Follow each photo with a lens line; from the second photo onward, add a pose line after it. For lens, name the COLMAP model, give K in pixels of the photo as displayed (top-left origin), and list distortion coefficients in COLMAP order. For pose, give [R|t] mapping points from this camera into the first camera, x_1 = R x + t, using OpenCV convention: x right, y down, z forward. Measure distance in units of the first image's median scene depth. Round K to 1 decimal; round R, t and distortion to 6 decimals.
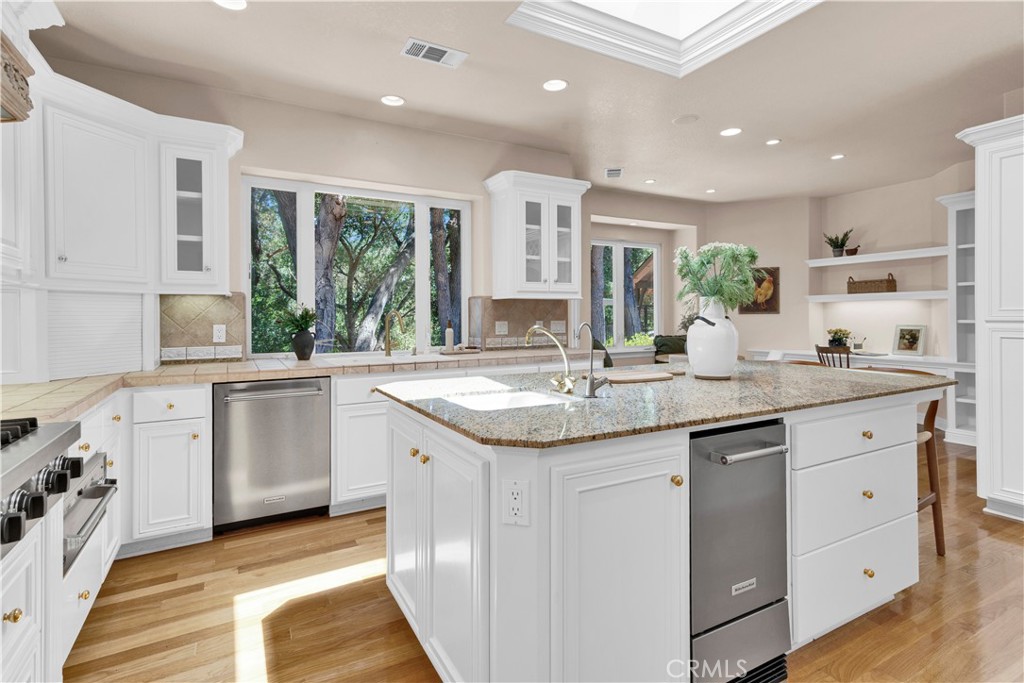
lens RADIAL K [[496.8, 0, 491.8], [0, 496.8, 318.3], [0, 0, 1]] dist [0.003454, -0.000768]
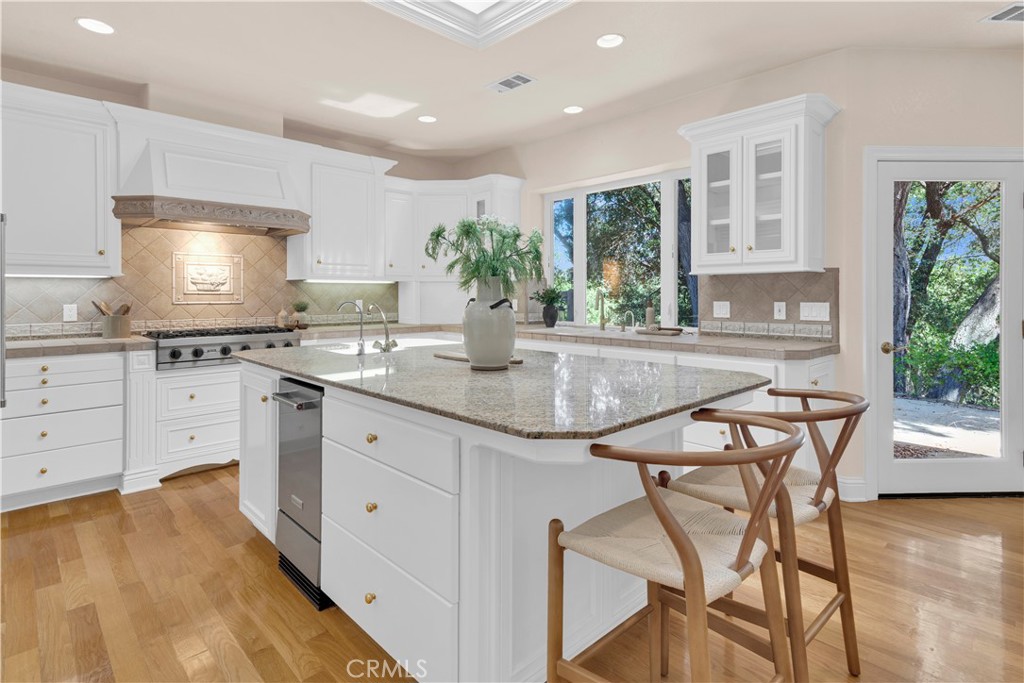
lens RADIAL K [[520.7, 0, 515.8], [0, 520.7, 298.7], [0, 0, 1]] dist [0.017486, -0.001289]
pose [[0.267674, 0.015363, -0.963387, 0.863144], [-0.003716, 0.999882, 0.014912, -0.011400], [0.963502, -0.000411, 0.267699, 0.494948]]
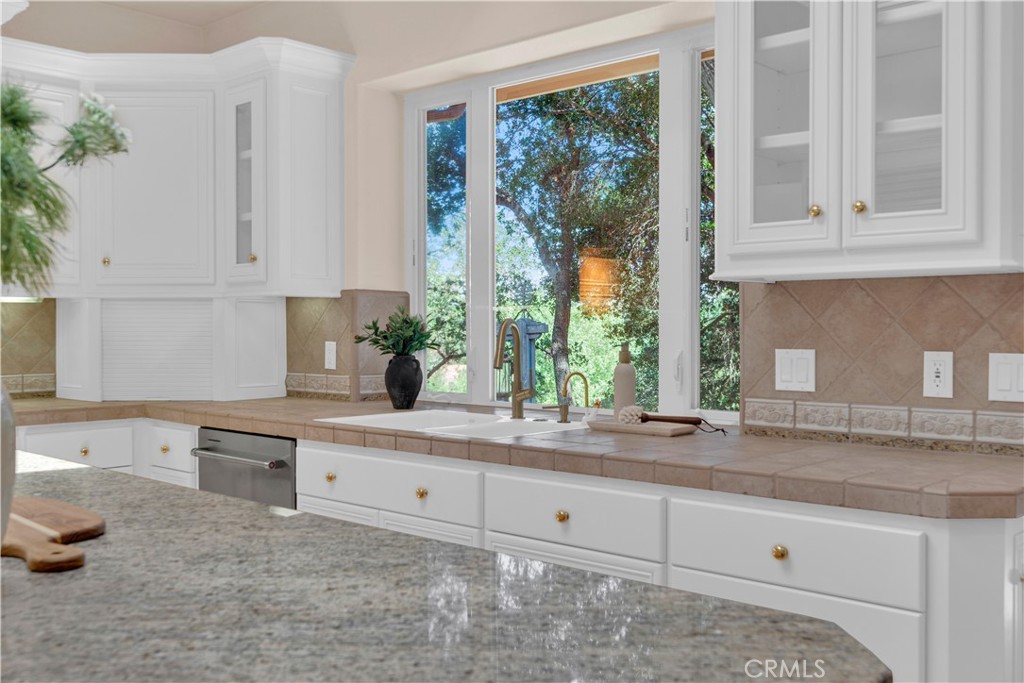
lens RADIAL K [[996.9, 0, 514.0], [0, 996.9, 336.1], [0, 0, 1]] dist [-0.005965, 0.000000]
pose [[0.323948, 0.015268, -0.945952, 0.646582], [-0.006066, 0.999883, 0.014061, -0.011763], [0.946056, 0.001183, 0.324002, 0.697837]]
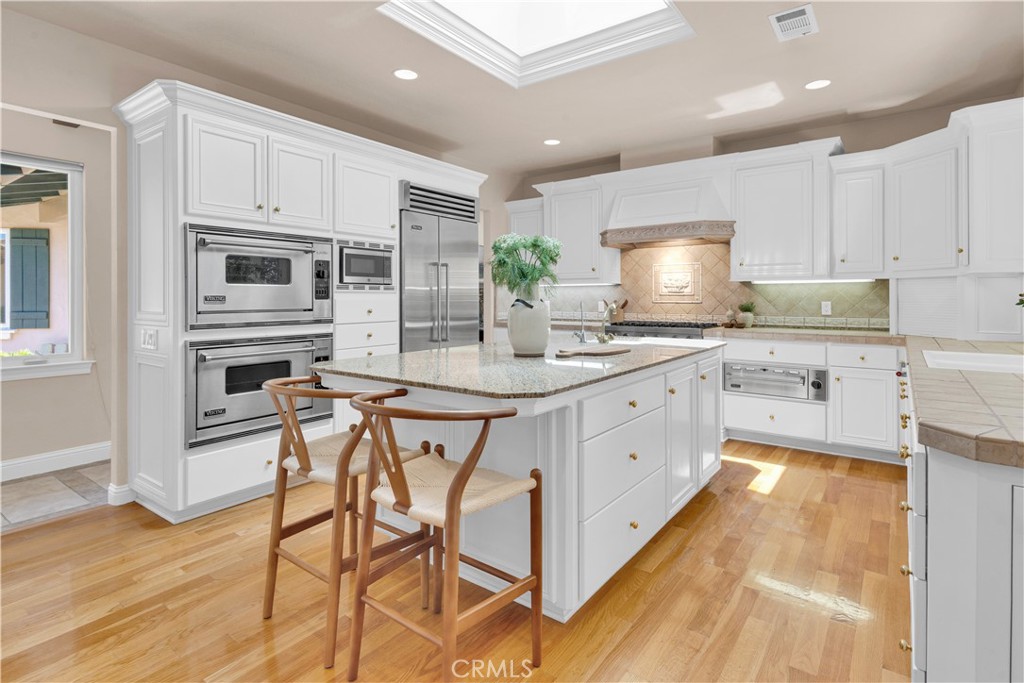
lens RADIAL K [[520.7, 0, 520.6], [0, 520.7, 296.8], [0, 0, 1]] dist [0.017486, -0.001289]
pose [[-0.902381, 0.007280, -0.430878, 0.604649], [0.005449, 0.999970, 0.005485, -0.007965], [0.430905, 0.002602, -0.902394, 1.259053]]
